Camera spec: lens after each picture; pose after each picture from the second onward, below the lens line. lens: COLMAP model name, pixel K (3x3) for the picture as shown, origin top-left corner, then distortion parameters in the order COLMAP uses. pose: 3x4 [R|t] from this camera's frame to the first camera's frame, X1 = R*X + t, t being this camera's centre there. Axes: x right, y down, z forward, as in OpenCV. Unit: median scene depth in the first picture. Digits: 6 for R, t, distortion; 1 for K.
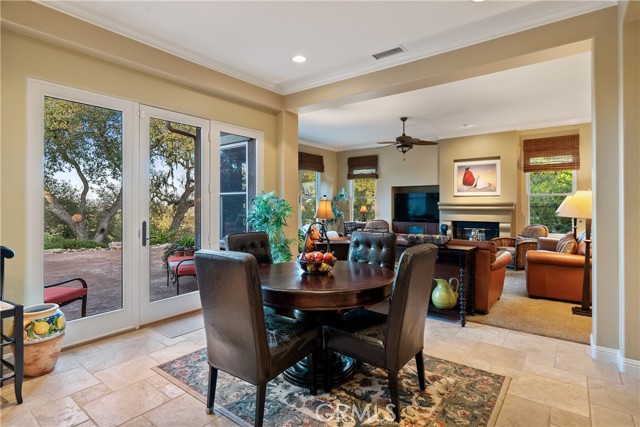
lens RADIAL K [[329.7, 0, 315.7], [0, 329.7, 202.1], [0, 0, 1]] dist [-0.002746, -0.000260]
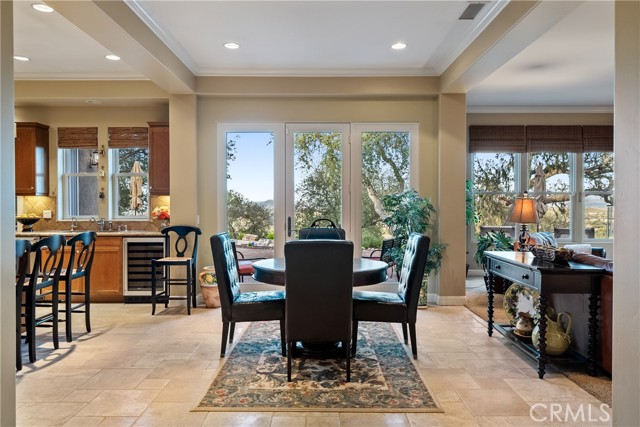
lens RADIAL K [[456.7, 0, 320.1], [0, 456.7, 212.2], [0, 0, 1]] dist [-0.004451, -0.001556]
pose [[0.602176, 0.012127, -0.798271, 0.451351], [0.005526, 0.999797, 0.019358, 0.003223], [0.798344, -0.016068, 0.601987, 0.024864]]
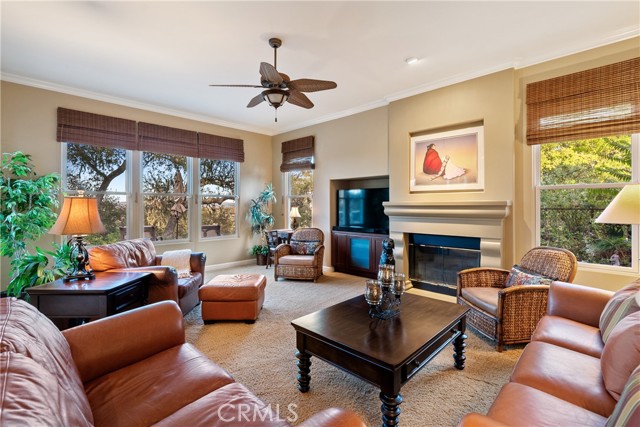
lens RADIAL K [[293.4, 0, 320.7], [0, 293.4, 203.5], [0, 0, 1]] dist [-0.001158, -0.000323]
pose [[0.993761, -0.000770, -0.111528, 0.350356], [0.000569, 0.999998, -0.001834, 0.004359], [0.111529, 0.001759, 0.993760, 0.488830]]
